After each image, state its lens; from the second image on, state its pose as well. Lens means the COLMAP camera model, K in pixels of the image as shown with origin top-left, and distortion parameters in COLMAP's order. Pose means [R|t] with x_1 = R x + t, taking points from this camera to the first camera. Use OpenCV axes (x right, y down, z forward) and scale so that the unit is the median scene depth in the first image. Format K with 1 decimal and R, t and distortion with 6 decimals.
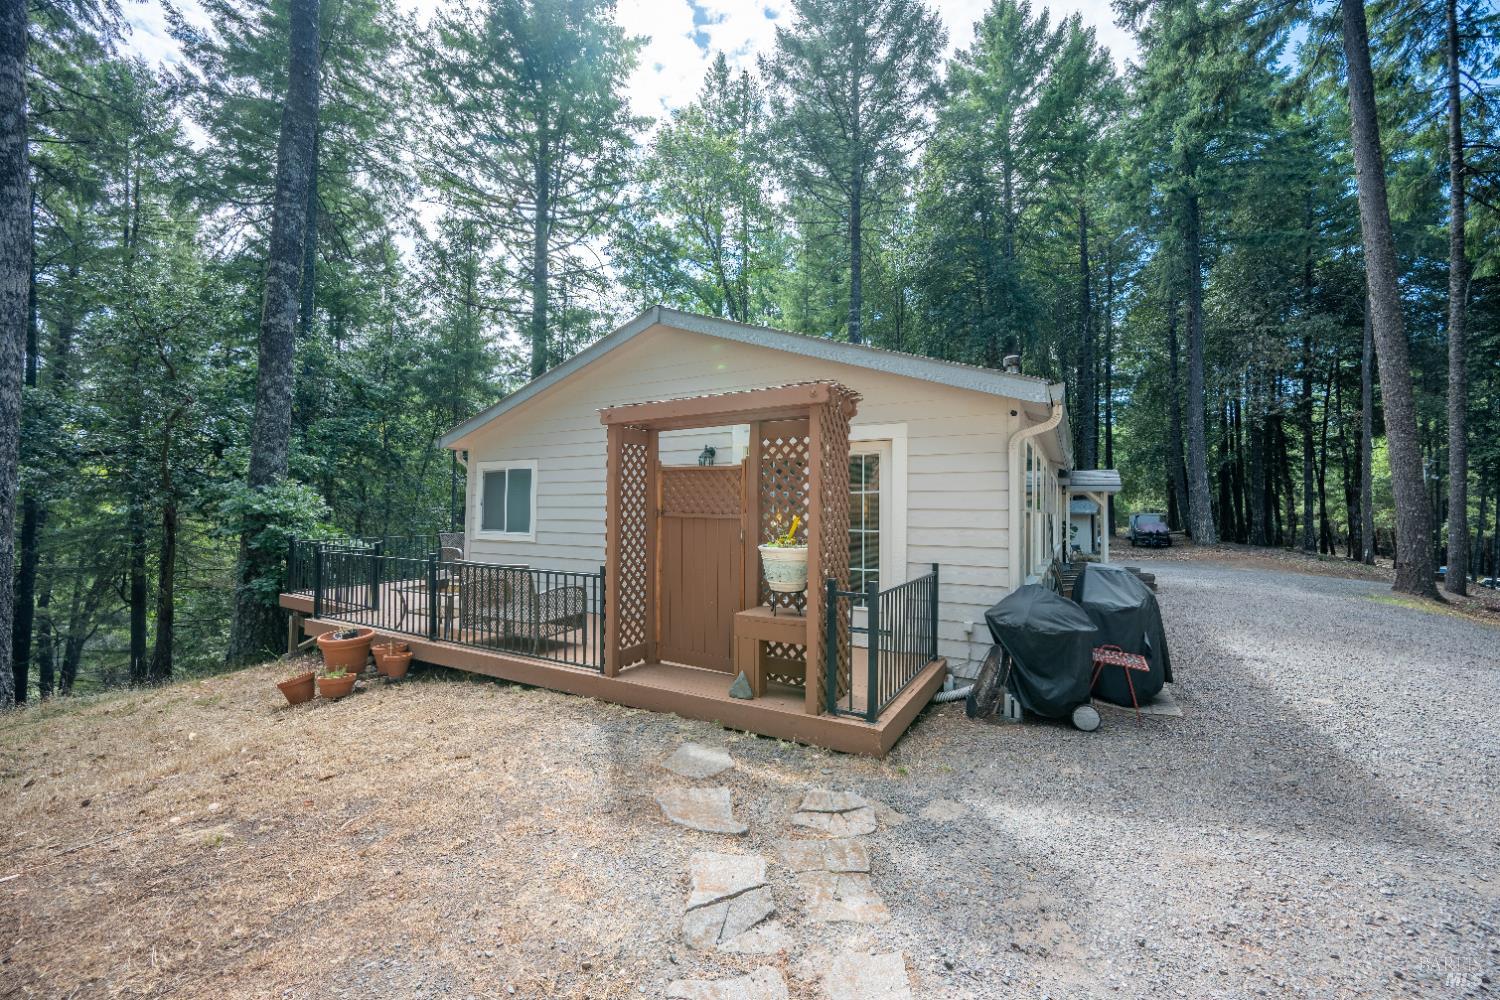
lens RADIAL K [[672.9, 0, 750.0], [0, 672.9, 500.0], [0, 0, 1]] dist [-0.000698, 0.000151]
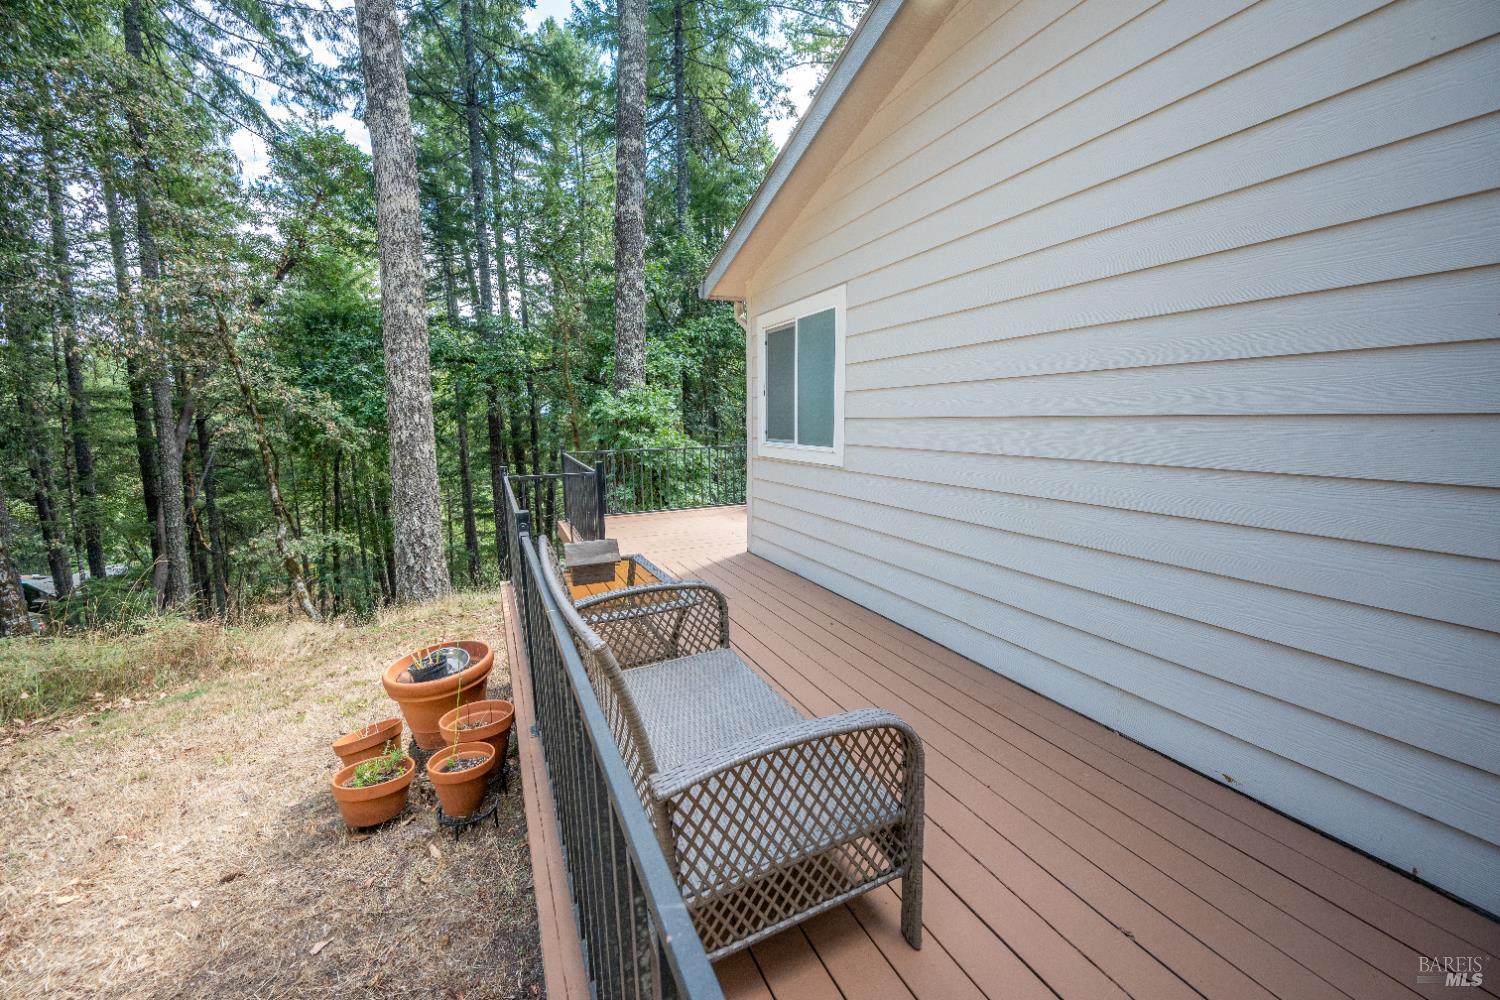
lens RADIAL K [[606.6, 0, 750.0], [0, 606.6, 500.0], [0, 0, 1]] dist [-0.000748, -0.000058]
pose [[0.832590, 0.058297, -0.550813, -0.079314], [0.027905, 0.988768, 0.146829, 0.012029], [0.553186, -0.137619, 0.821612, 0.353948]]
